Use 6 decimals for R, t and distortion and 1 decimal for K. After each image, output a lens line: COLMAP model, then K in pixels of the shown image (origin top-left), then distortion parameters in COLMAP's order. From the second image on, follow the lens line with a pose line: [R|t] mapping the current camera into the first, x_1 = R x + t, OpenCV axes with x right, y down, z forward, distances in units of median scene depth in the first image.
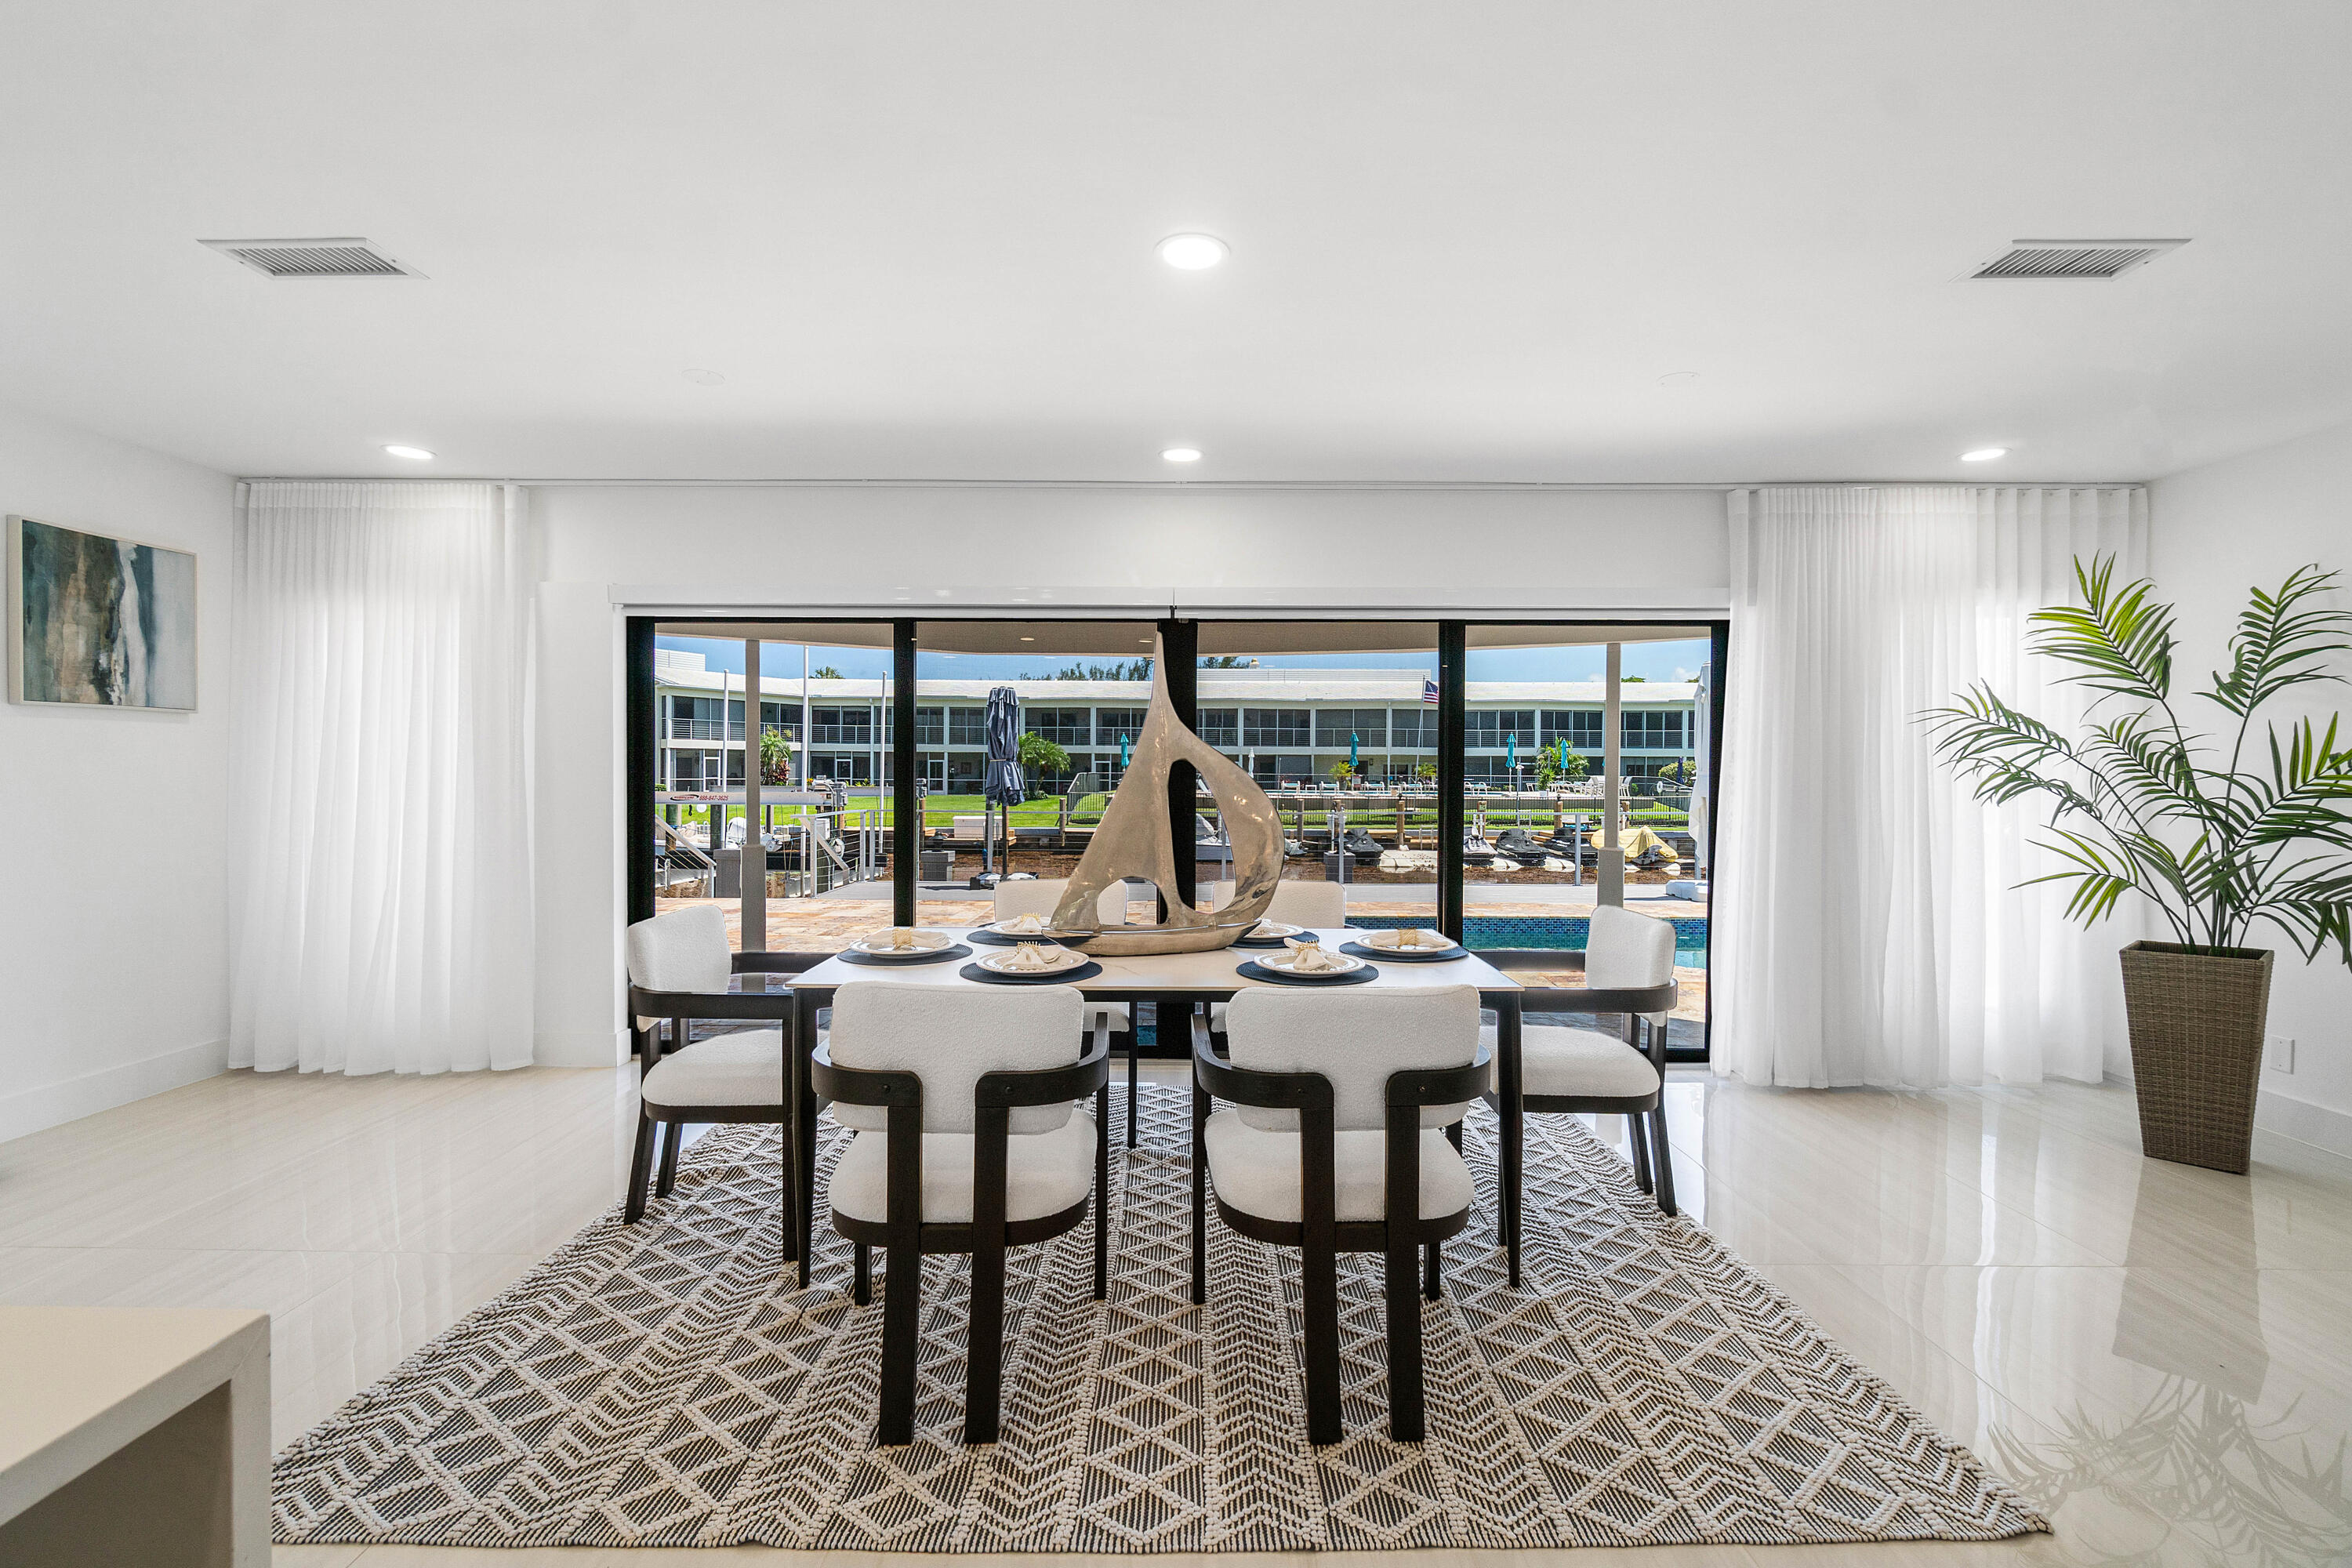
lens RADIAL K [[1038.1, 0, 1158.3], [0, 1038.1, 789.1], [0, 0, 1]] dist [-0.010791, 0.002978]
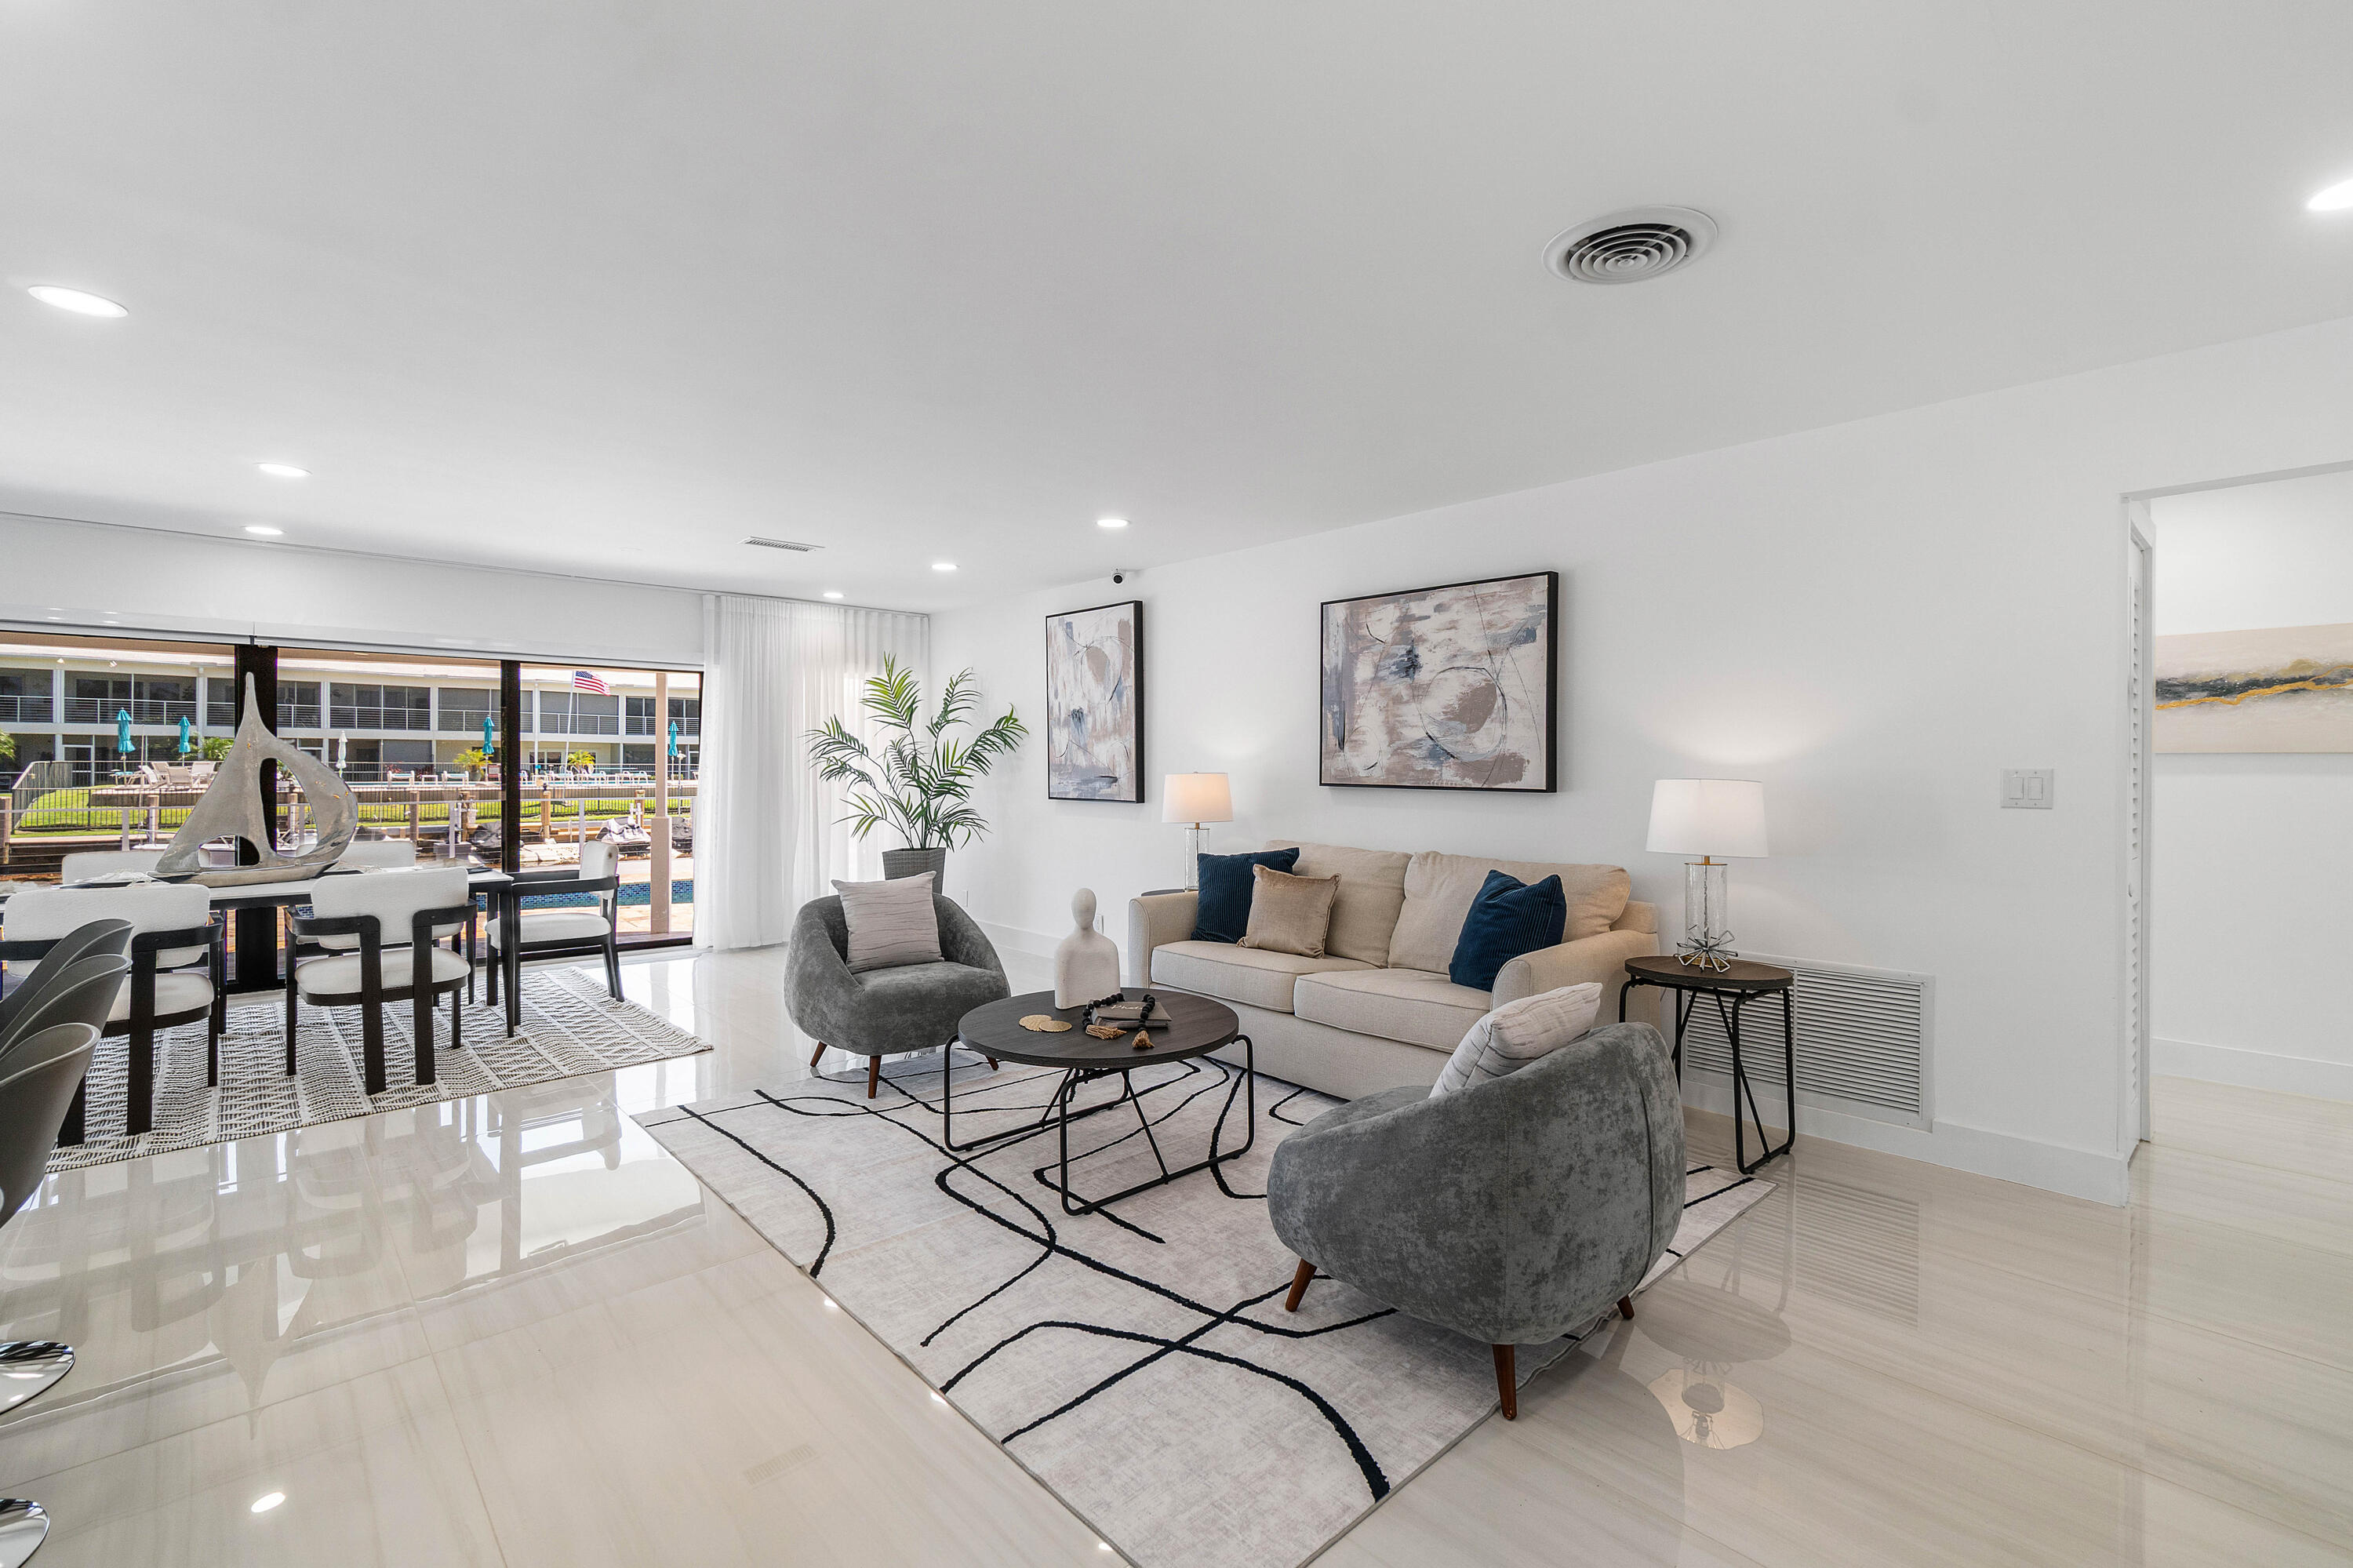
lens RADIAL K [[1038.6, 0, 1186.8], [0, 1038.6, 770.2], [0, 0, 1]] dist [-0.010791, 0.002978]
pose [[0.715142, -0.004428, 0.698965, -0.059673], [0.009521, 0.999949, -0.003407, 0.006888], [-0.698914, 0.009091, 0.715148, -0.818587]]
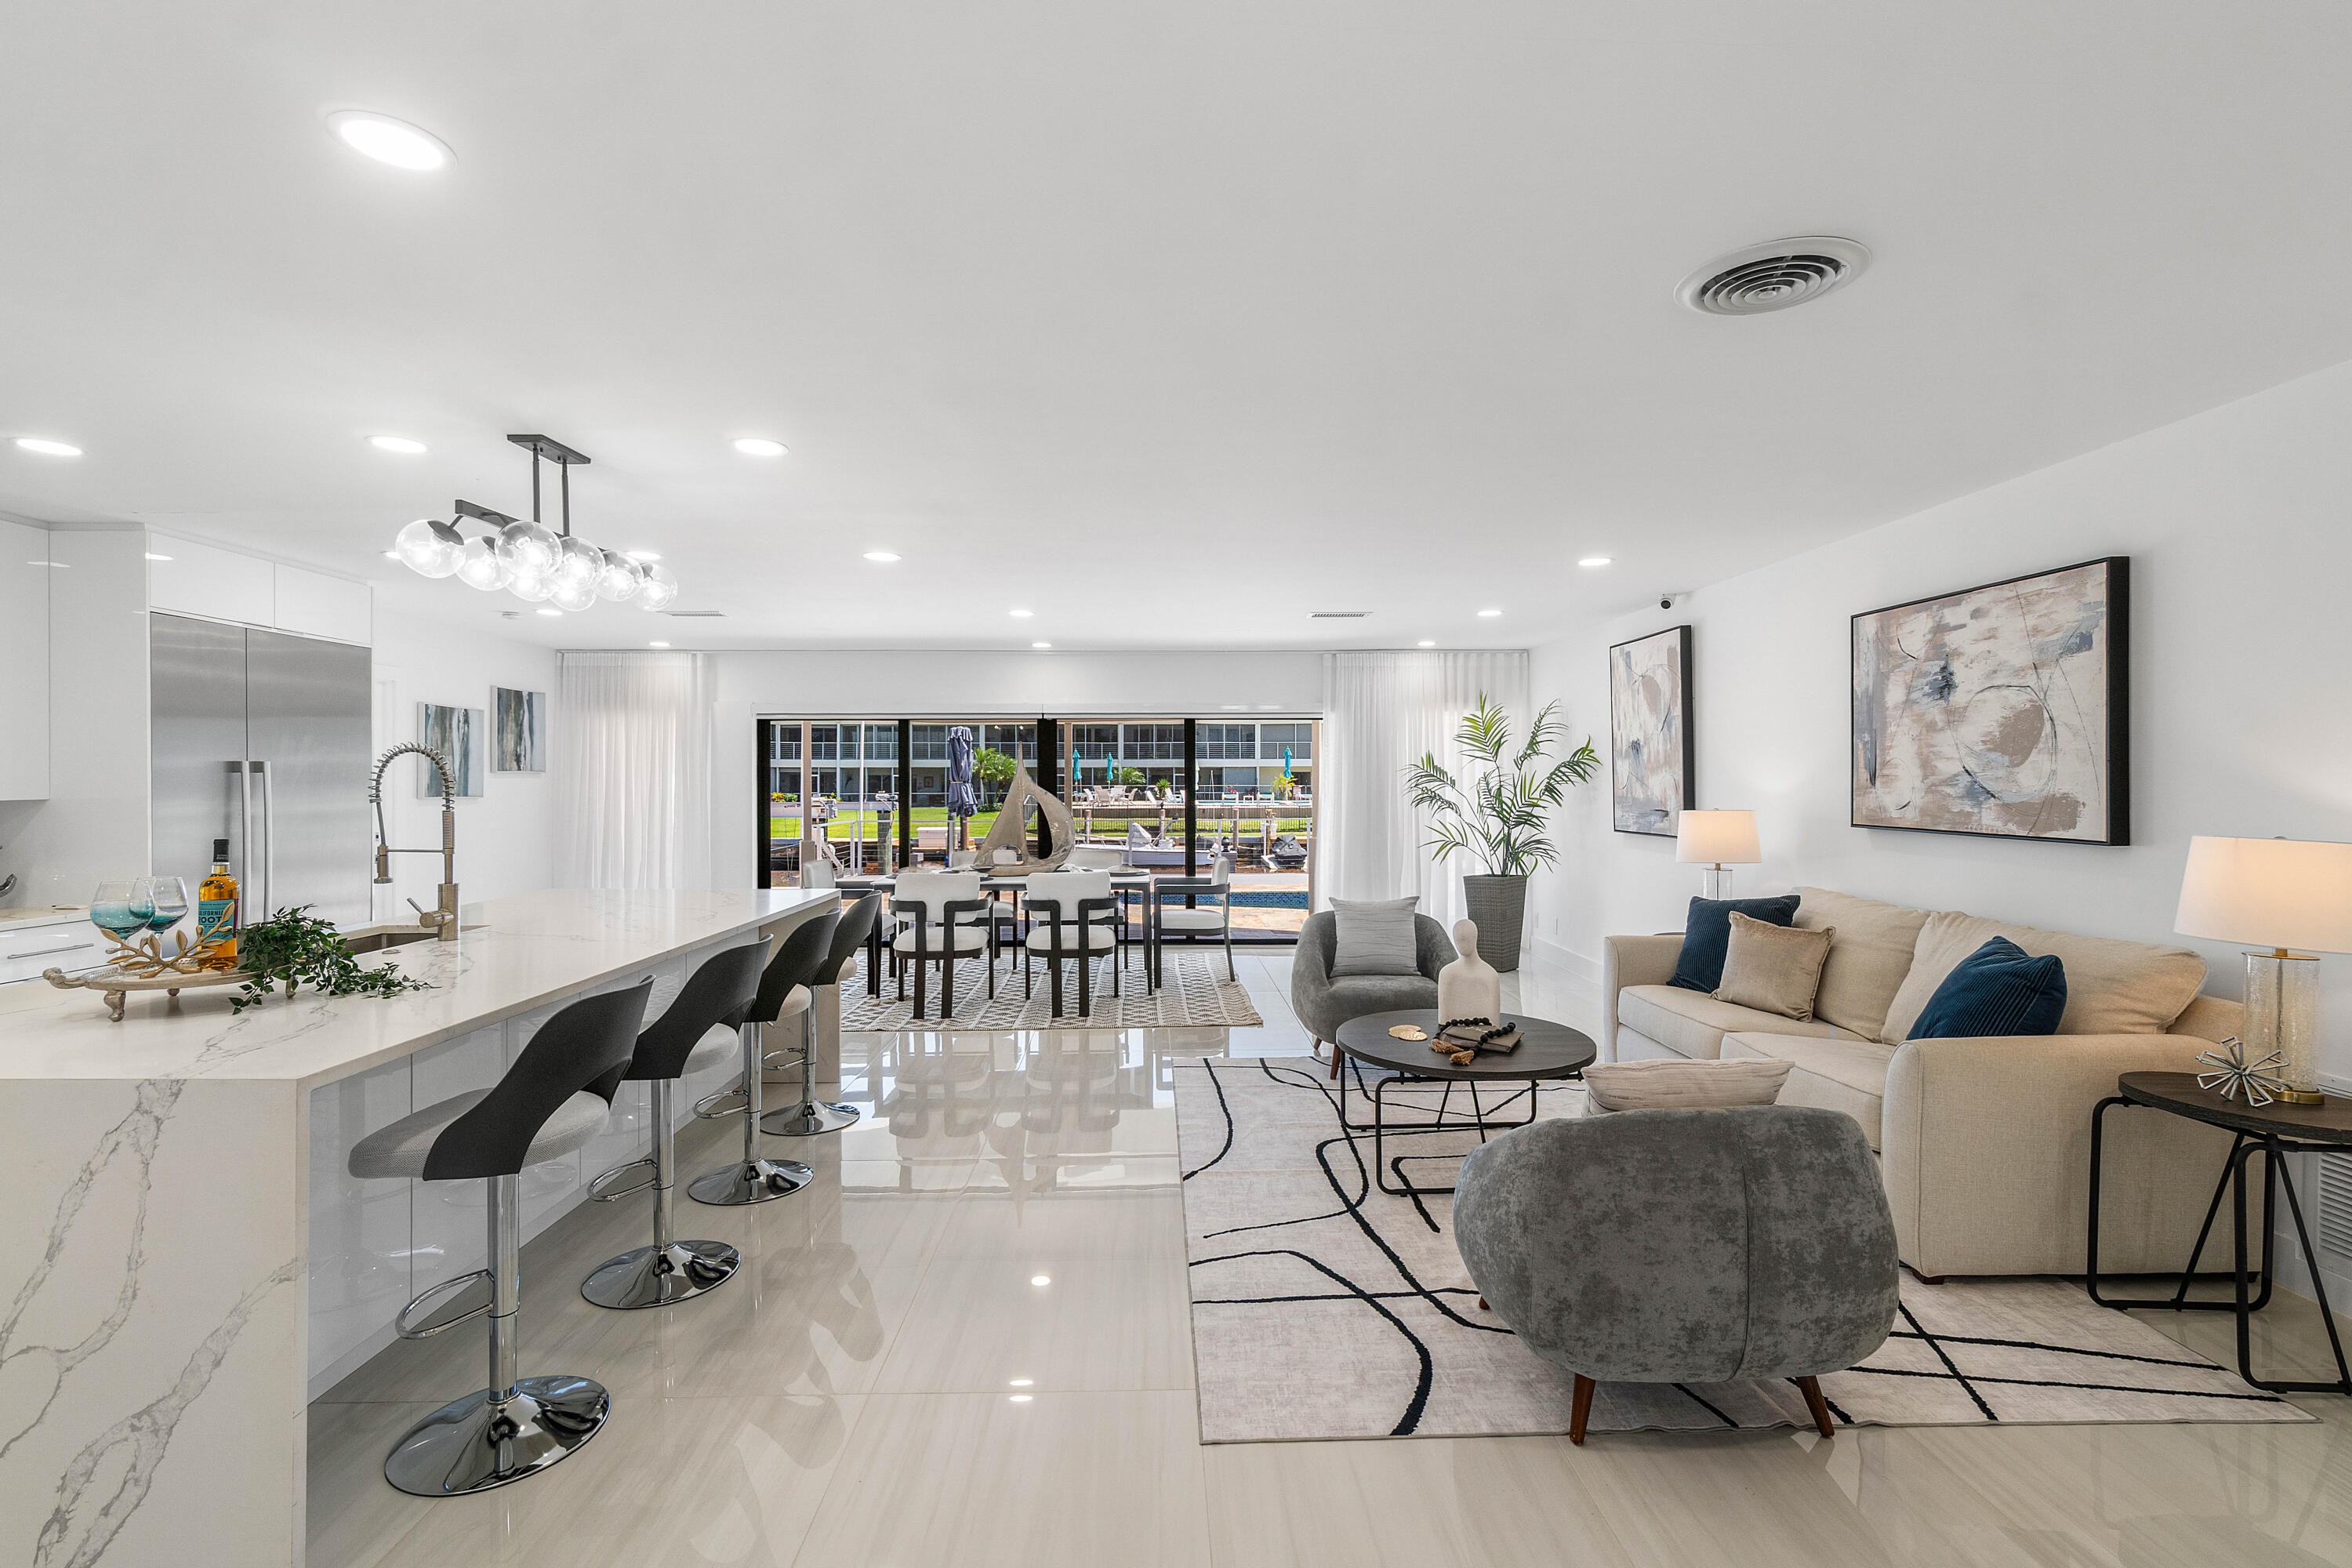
lens RADIAL K [[1038.1, 0, 1166.7], [0, 1038.1, 786.6], [0, 0, 1]] dist [-0.010791, 0.002978]
pose [[0.999082, -0.008017, 0.042073, 0.188678], [0.008534, 0.999890, -0.012127, -0.013782], [-0.041971, 0.012475, 0.999041, -1.113354]]
